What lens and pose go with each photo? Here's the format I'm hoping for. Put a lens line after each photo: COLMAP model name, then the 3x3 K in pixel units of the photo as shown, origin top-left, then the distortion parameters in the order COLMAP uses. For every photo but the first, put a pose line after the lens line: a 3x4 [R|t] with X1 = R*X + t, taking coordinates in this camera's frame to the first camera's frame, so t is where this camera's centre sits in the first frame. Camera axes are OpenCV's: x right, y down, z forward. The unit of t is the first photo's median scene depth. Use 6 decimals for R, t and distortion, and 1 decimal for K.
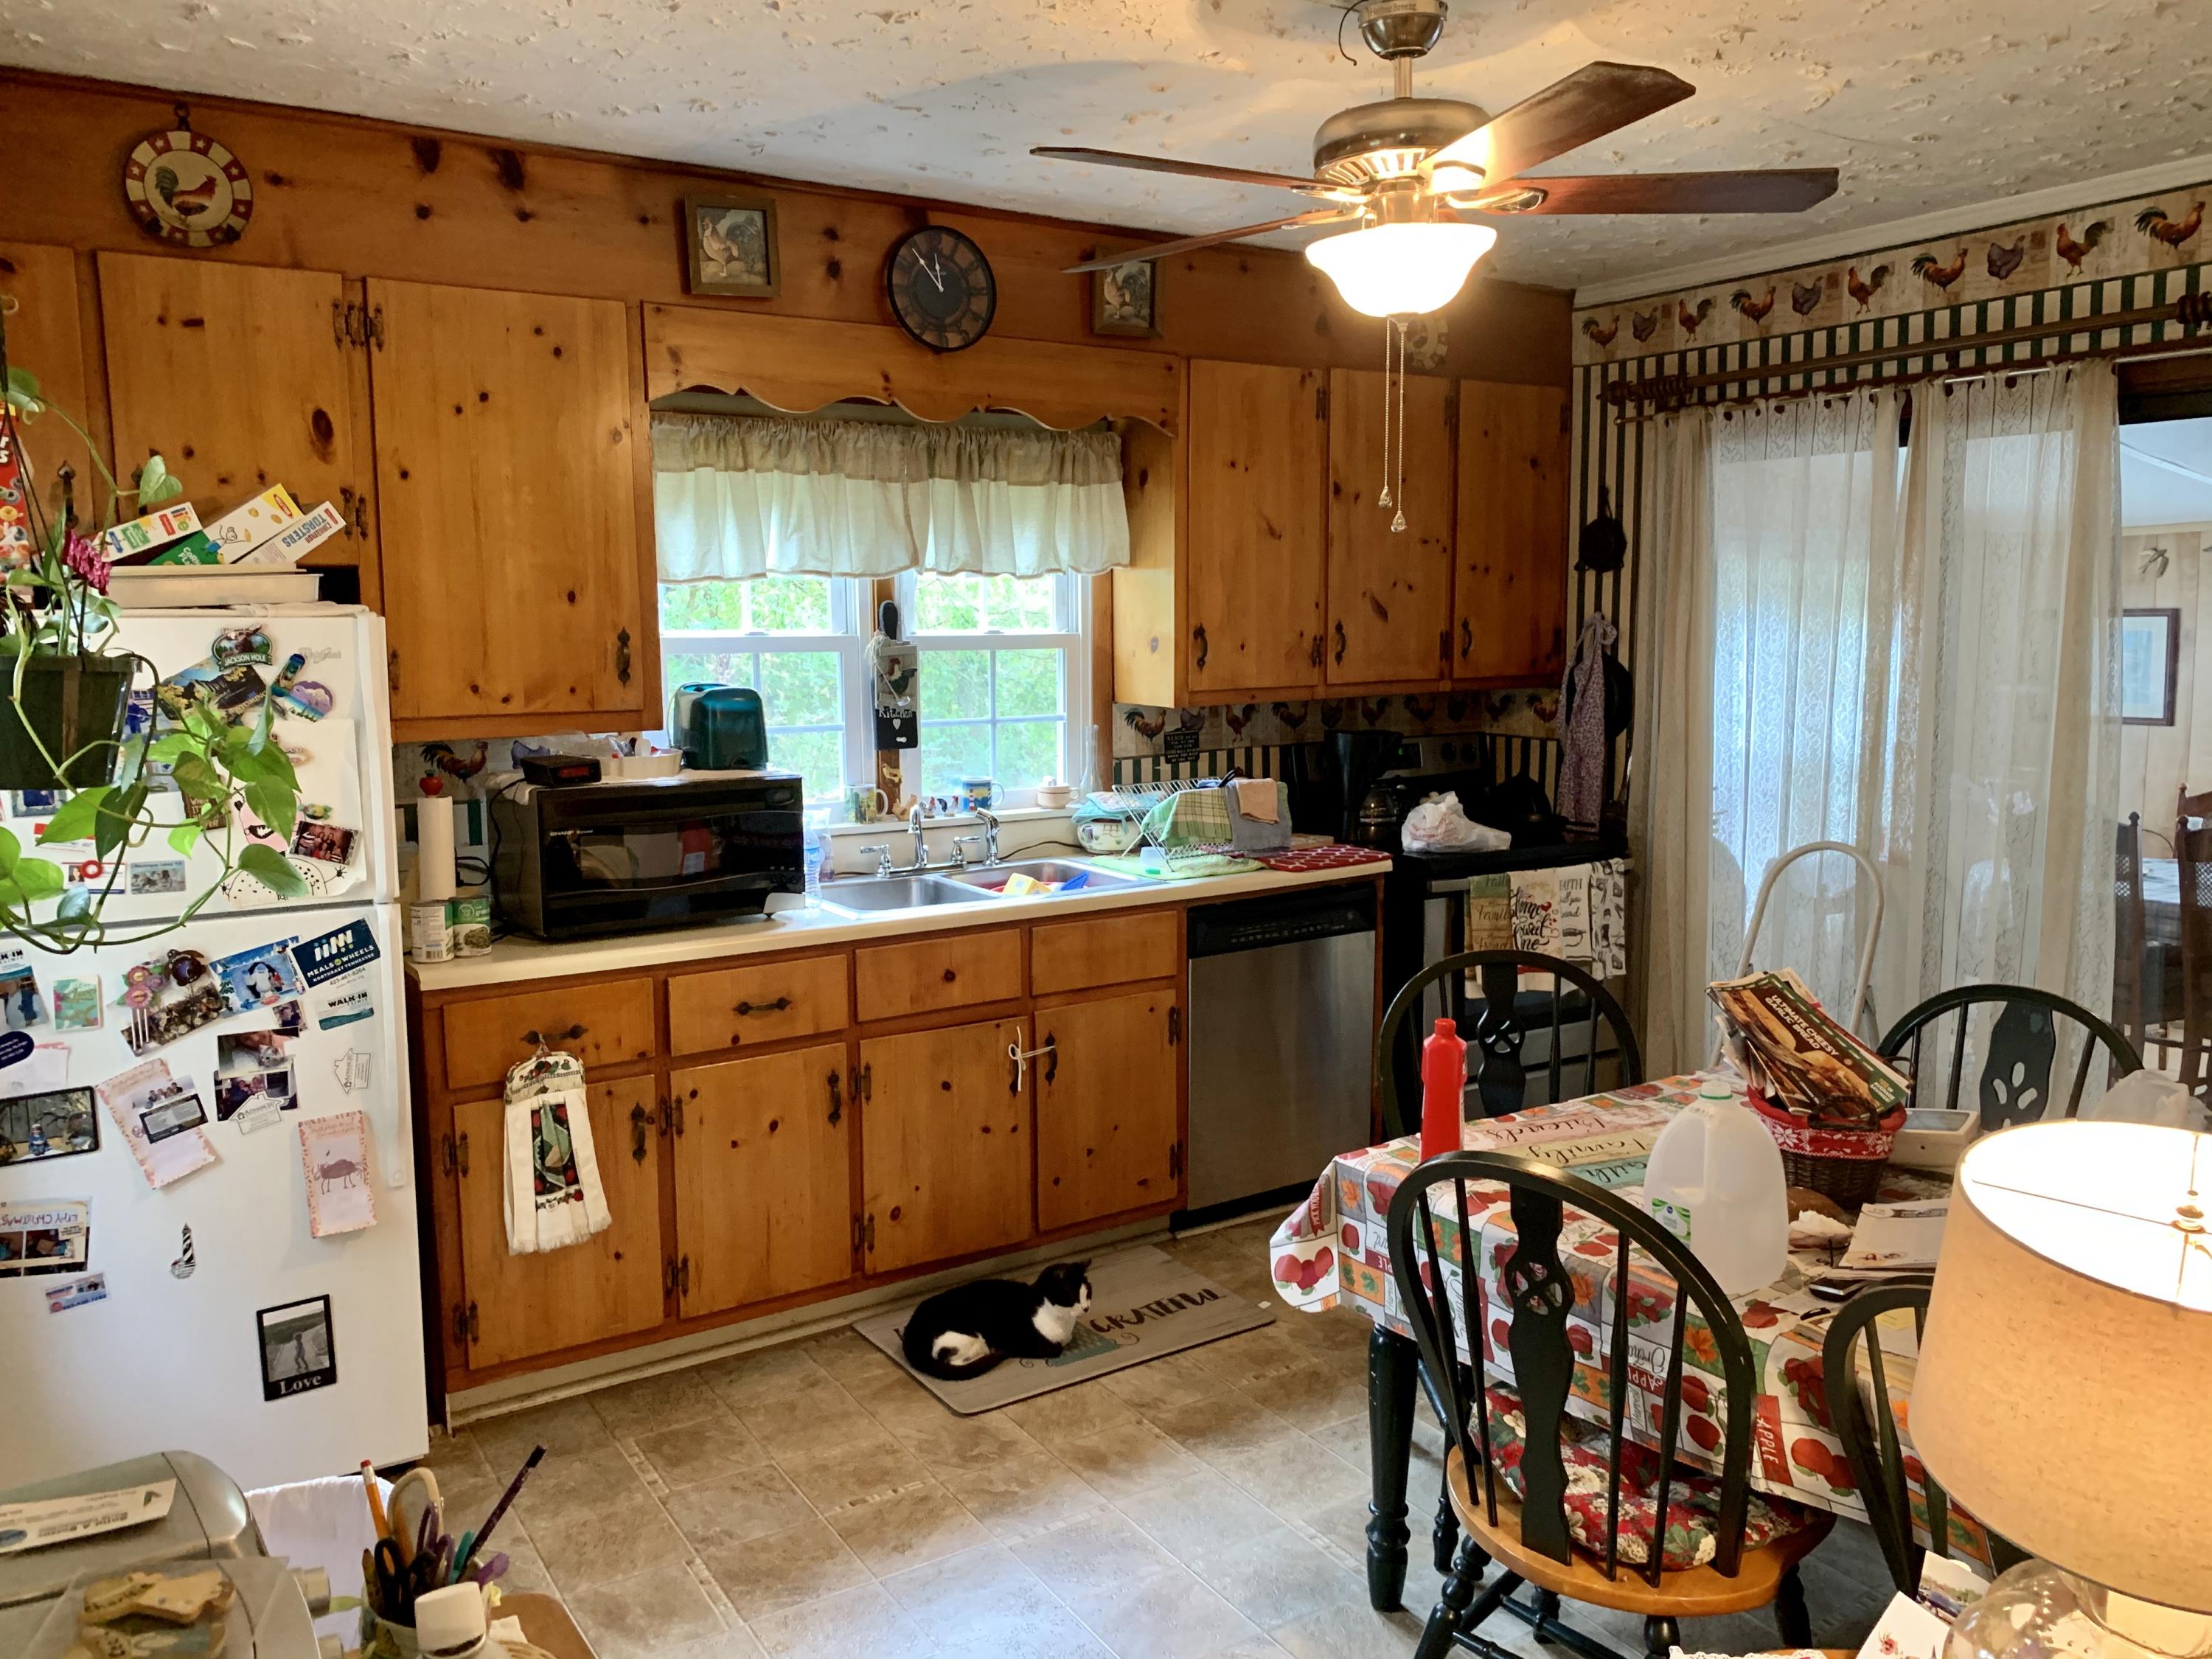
lens RADIAL K [[1724.3, 0, 1106.0], [0, 1724.3, 829.5], [0, 0, 1]] dist [0.019793, -0.009564]
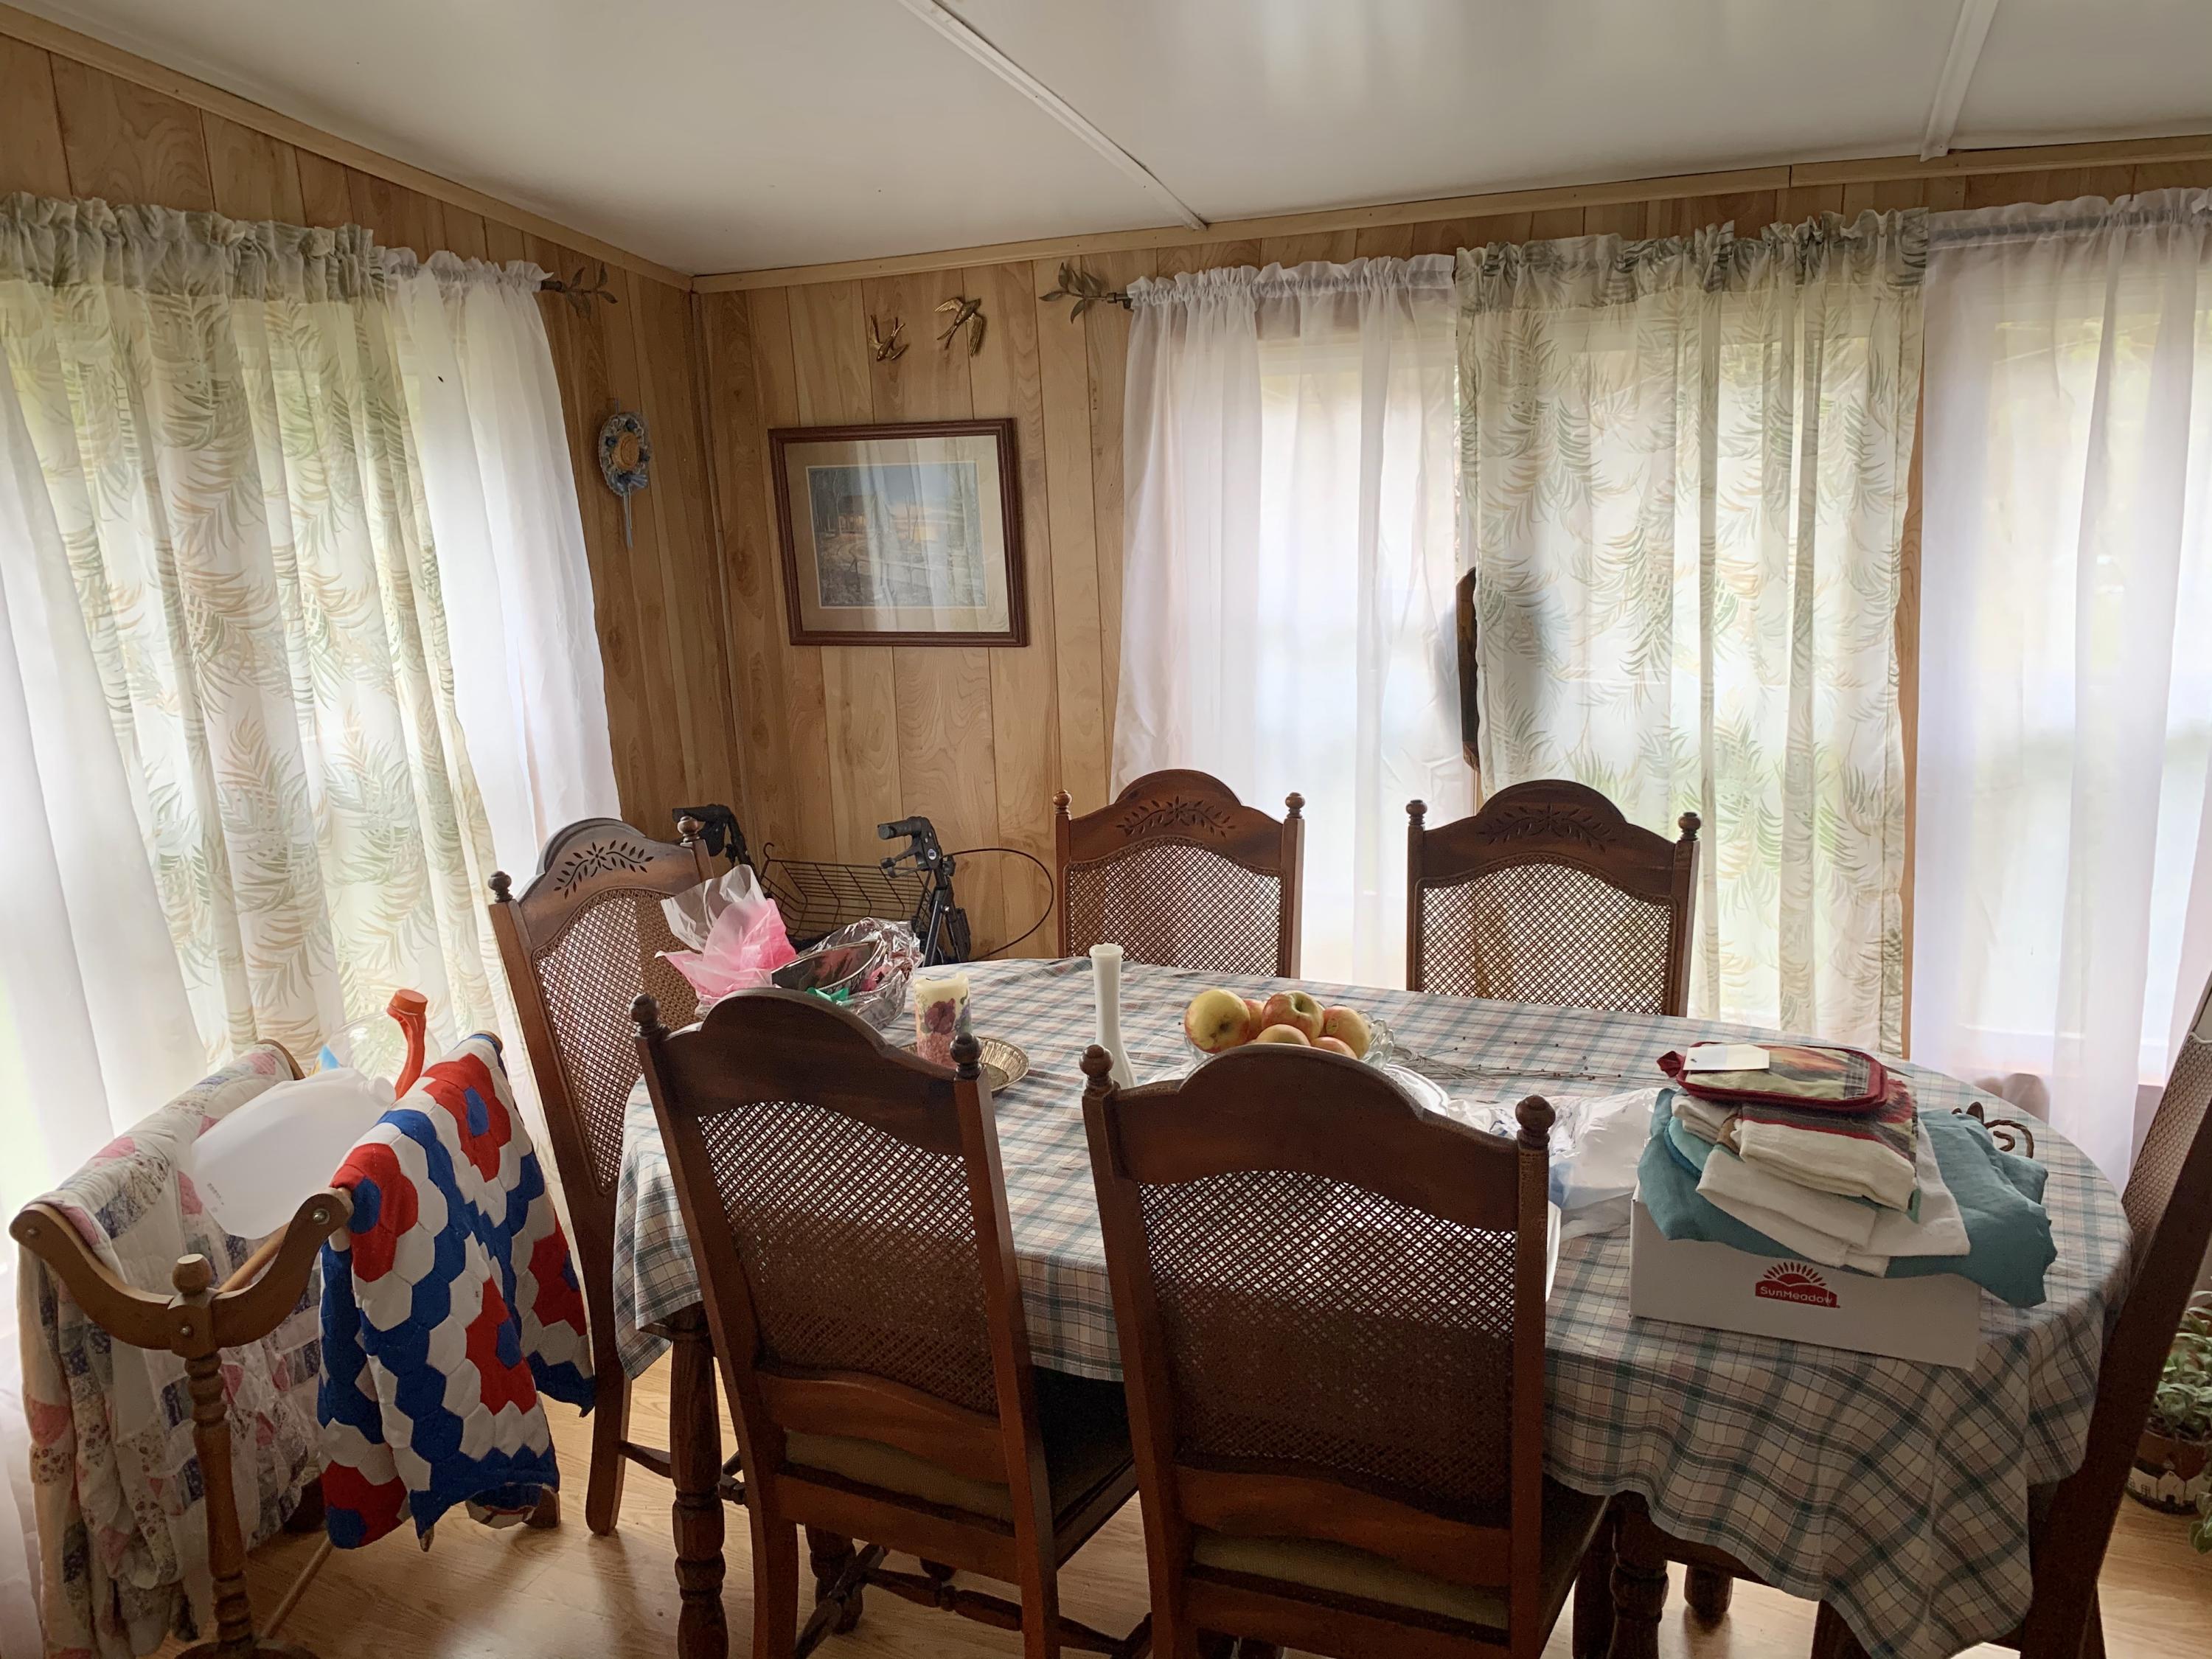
lens RADIAL K [[1724.3, 0, 1106.0], [0, 1724.3, 829.5], [0, 0, 1]] dist [0.019793, -0.009564]
pose [[0.820884, -0.149686, 0.551129, 0.340883], [0.092132, 0.987109, 0.130871, -0.070592], [-0.563614, -0.056653, 0.824093, 0.556037]]
